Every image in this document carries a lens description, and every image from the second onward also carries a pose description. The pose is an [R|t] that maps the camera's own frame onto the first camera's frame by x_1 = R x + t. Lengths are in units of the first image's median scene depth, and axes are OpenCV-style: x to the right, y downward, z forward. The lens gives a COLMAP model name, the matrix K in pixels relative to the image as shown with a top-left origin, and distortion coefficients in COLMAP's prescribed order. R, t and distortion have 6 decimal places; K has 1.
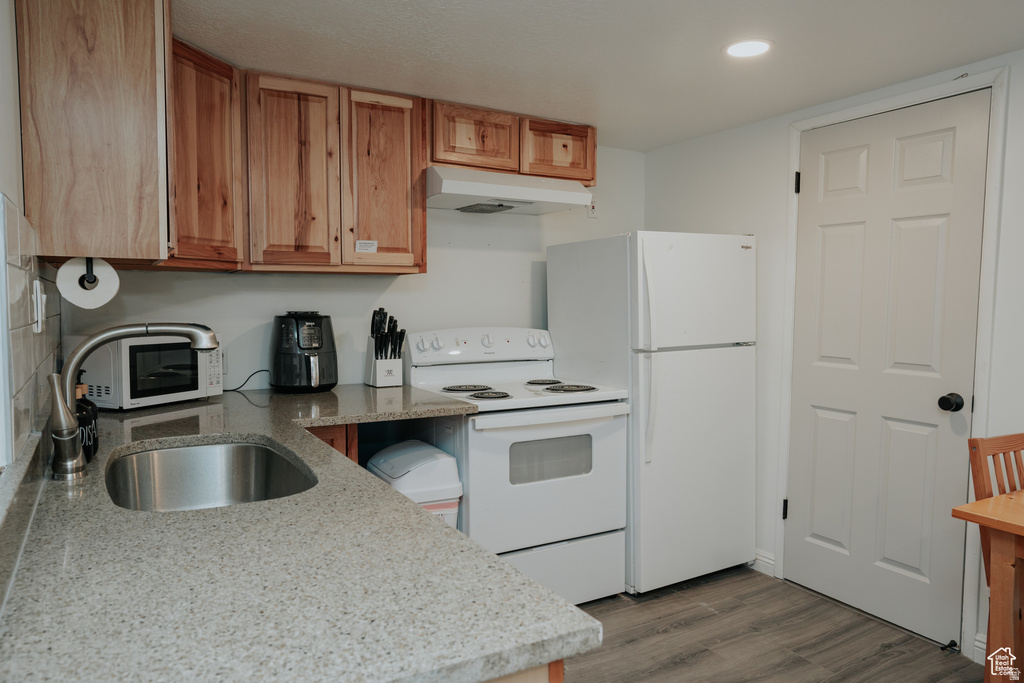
lens RADIAL K [[668.1, 0, 512.0], [0, 668.1, 341.5], [0, 0, 1]] dist [-0.031790, 0.001453]
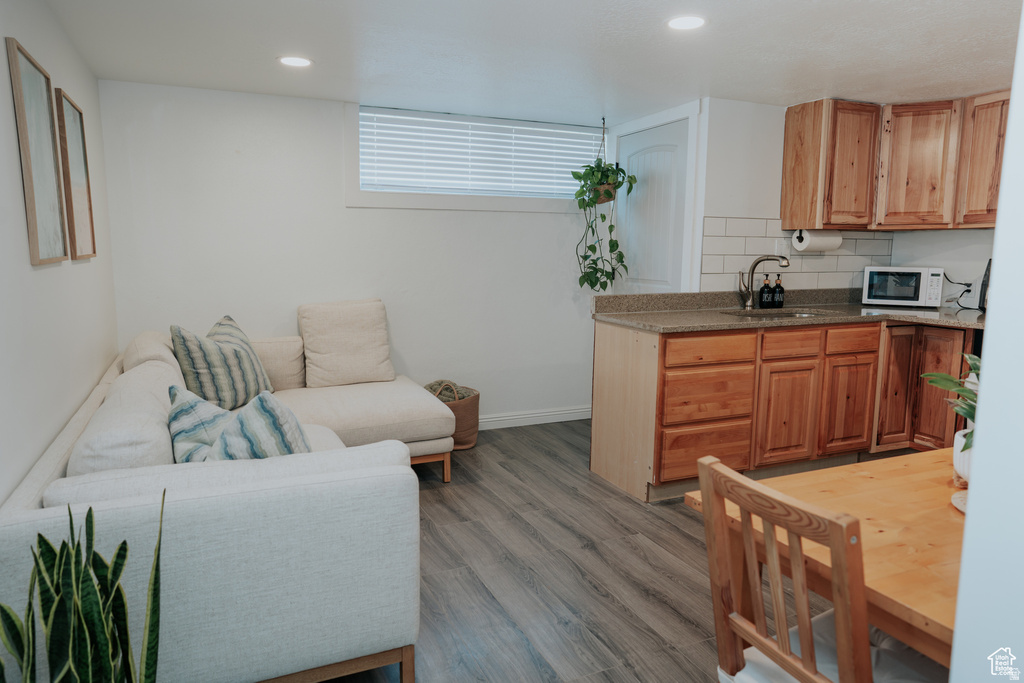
lens RADIAL K [[668.1, 0, 512.0], [0, 668.1, 341.5], [0, 0, 1]] dist [-0.031790, 0.001453]
pose [[-0.128899, 0.124126, -0.983859, 1.290095], [-0.066179, 0.988847, 0.133425, 0.018100], [0.989447, 0.082310, -0.119247, 0.175534]]
